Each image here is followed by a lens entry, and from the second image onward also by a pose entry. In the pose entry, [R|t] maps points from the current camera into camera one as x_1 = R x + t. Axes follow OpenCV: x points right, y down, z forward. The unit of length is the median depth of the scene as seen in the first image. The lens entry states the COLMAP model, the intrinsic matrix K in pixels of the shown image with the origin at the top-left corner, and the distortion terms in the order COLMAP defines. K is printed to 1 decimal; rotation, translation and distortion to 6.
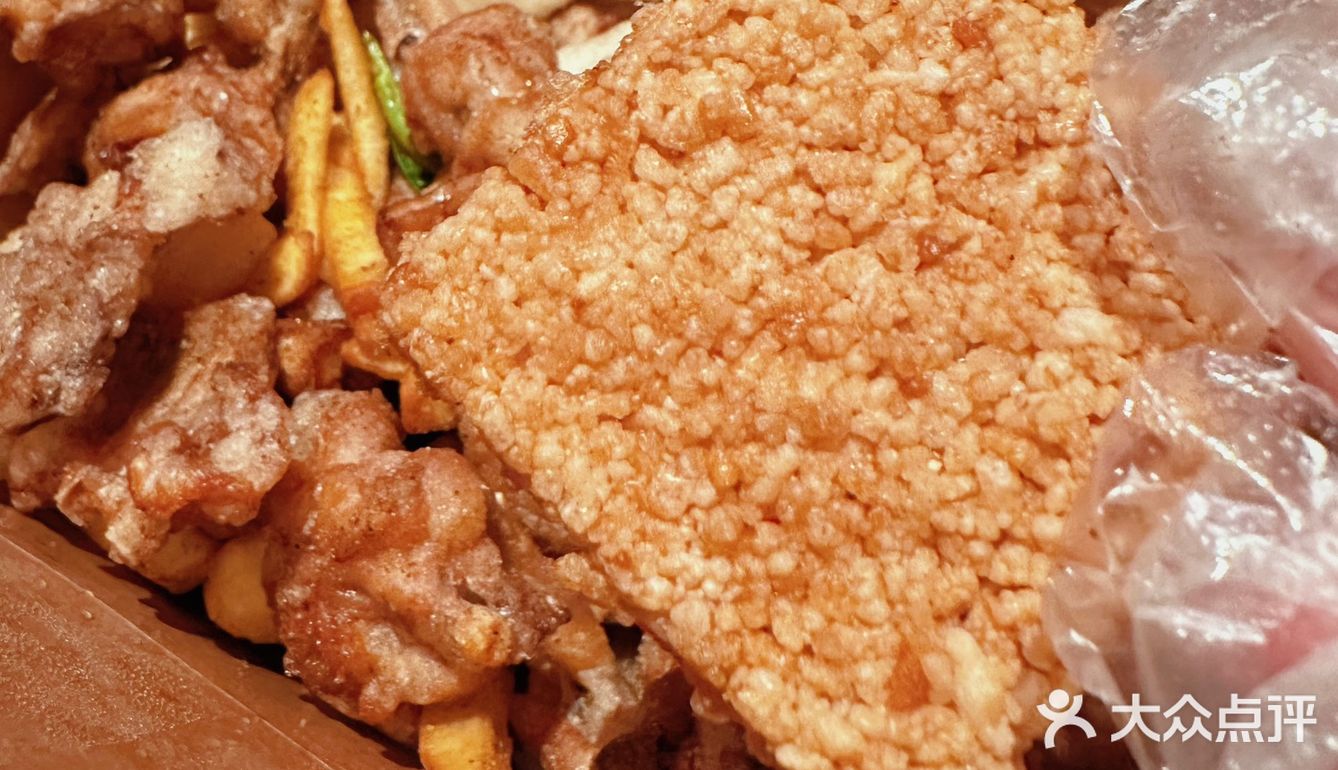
lens RADIAL K [[902.0, 0, 650.0], [0, 902.0, 386.0], [0, 0, 1]] dist [-0.002835, -0.001445]
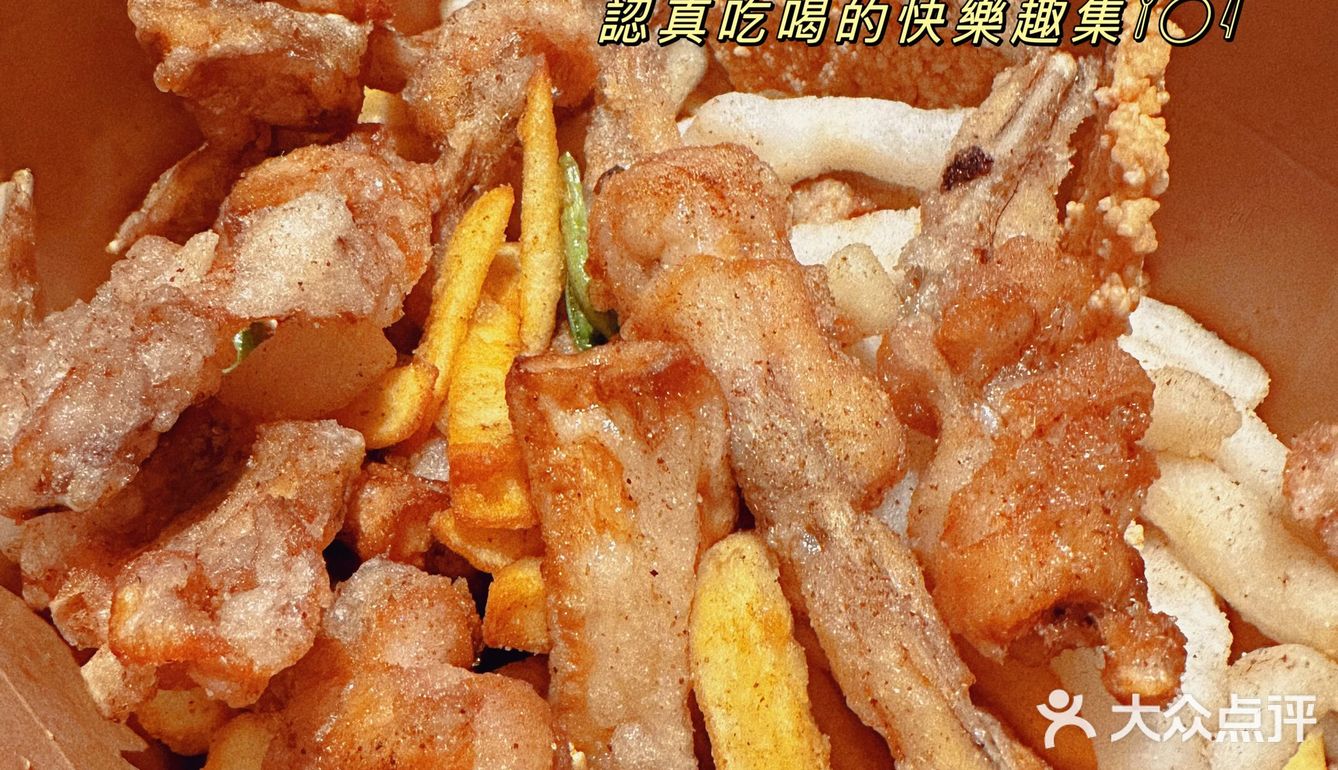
lens RADIAL K [[902.0, 0, 650.0], [0, 902.0, 386.0], [0, 0, 1]] dist [-0.002835, -0.001445]
pose [[0.947270, 0.224760, -0.228392, -0.008860], [-0.273635, 0.938279, -0.211558, -0.039139], [0.166745, 0.262899, 0.950305, 0.283852]]
